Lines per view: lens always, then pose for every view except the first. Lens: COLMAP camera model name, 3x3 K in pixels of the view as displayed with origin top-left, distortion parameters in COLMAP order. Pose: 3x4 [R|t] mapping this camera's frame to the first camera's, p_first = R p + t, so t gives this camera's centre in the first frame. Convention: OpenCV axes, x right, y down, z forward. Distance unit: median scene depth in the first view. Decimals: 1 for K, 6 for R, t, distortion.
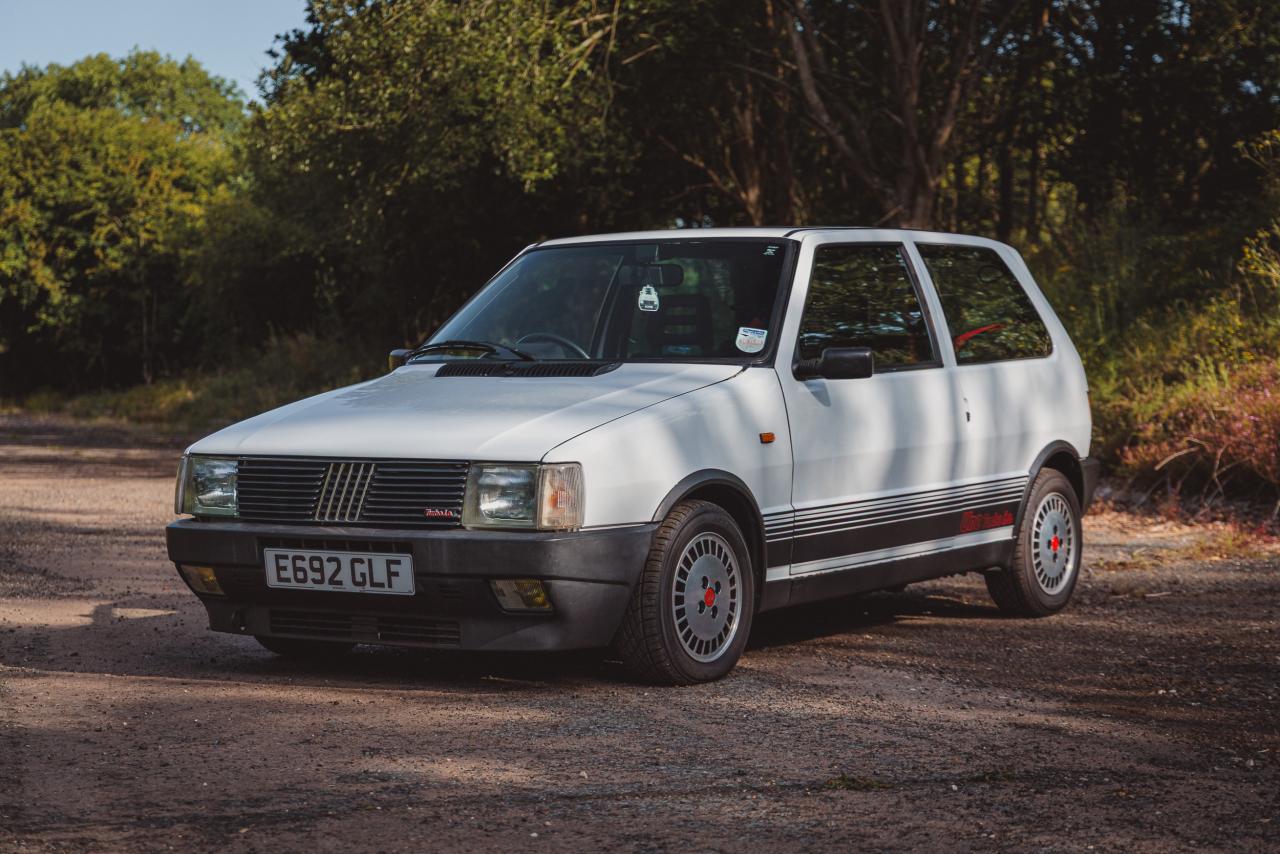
lens RADIAL K [[2366.7, 0, 640.0], [0, 2366.7, 427.0], [0, 0, 1]] dist [0.041023, -0.004924]
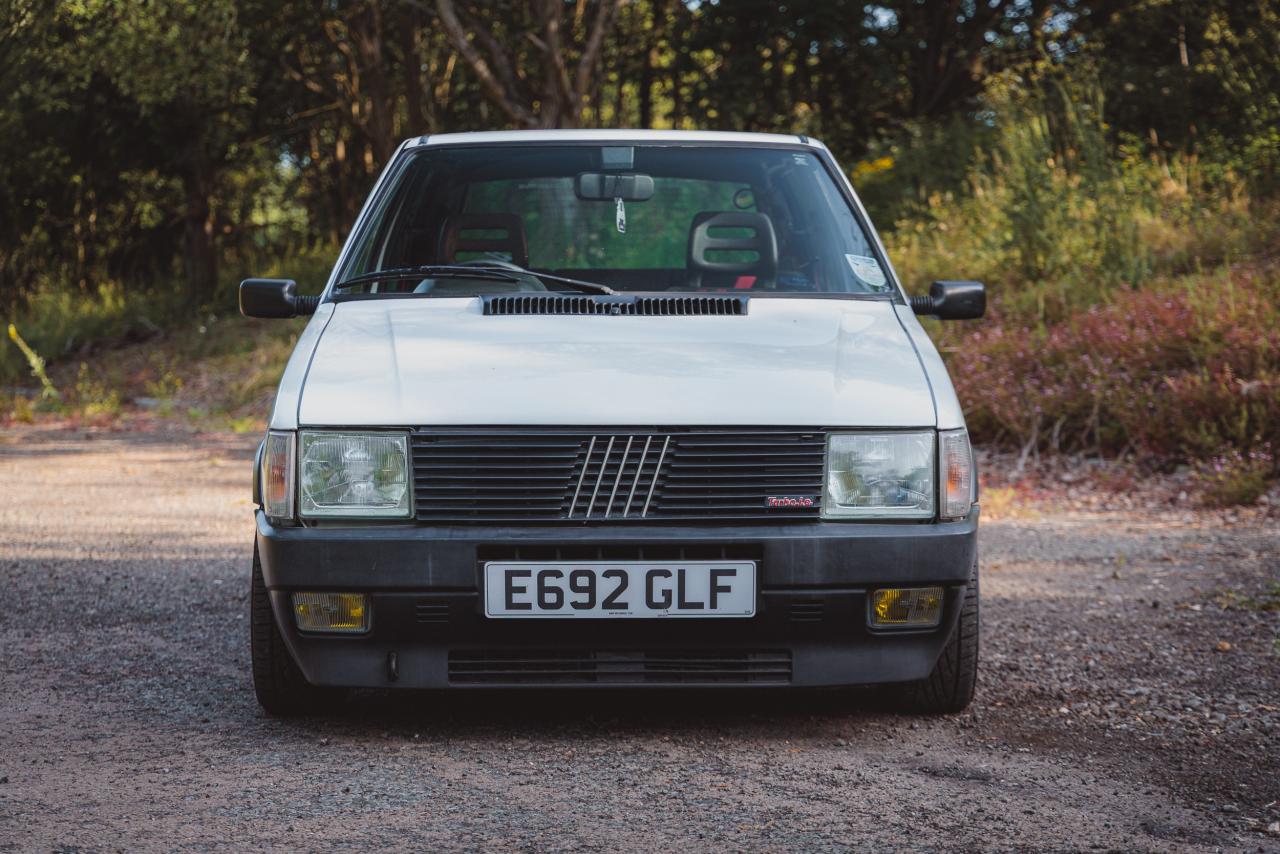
lens RADIAL K [[2366.7, 0, 640.0], [0, 2366.7, 427.0], [0, 0, 1]] dist [0.041023, -0.004924]
pose [[0.843226, -0.023749, 0.537034, -0.498013], [0.009580, 0.999529, 0.029161, -0.007921], [-0.537474, -0.019445, 0.843056, 0.402301]]
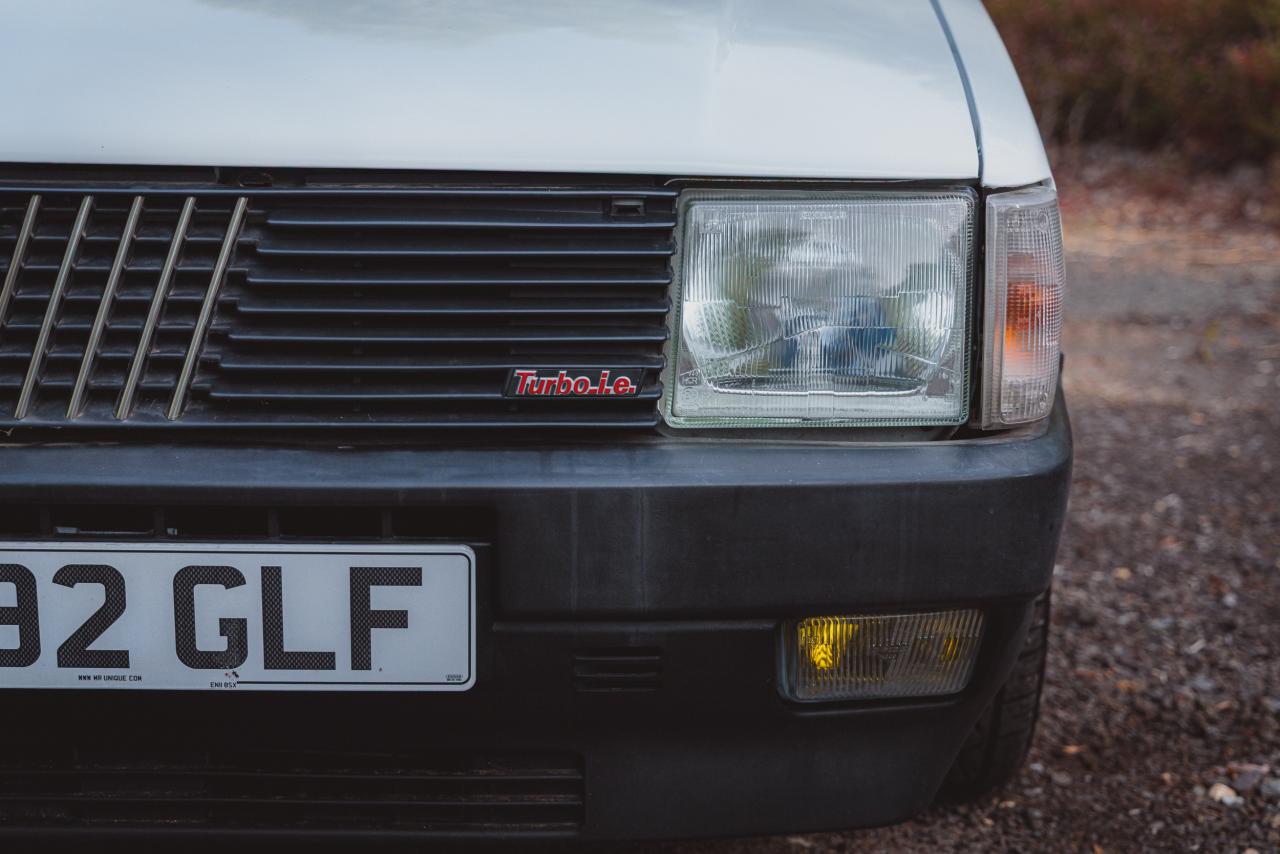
lens RADIAL K [[2366.7, 0, 640.0], [0, 2366.7, 427.0], [0, 0, 1]] dist [0.041023, -0.004924]
pose [[0.838520, -0.085310, 0.538151, -0.215469], [-0.008935, 0.985381, 0.170129, -0.003959], [-0.544798, -0.147465, 0.825499, 0.754755]]
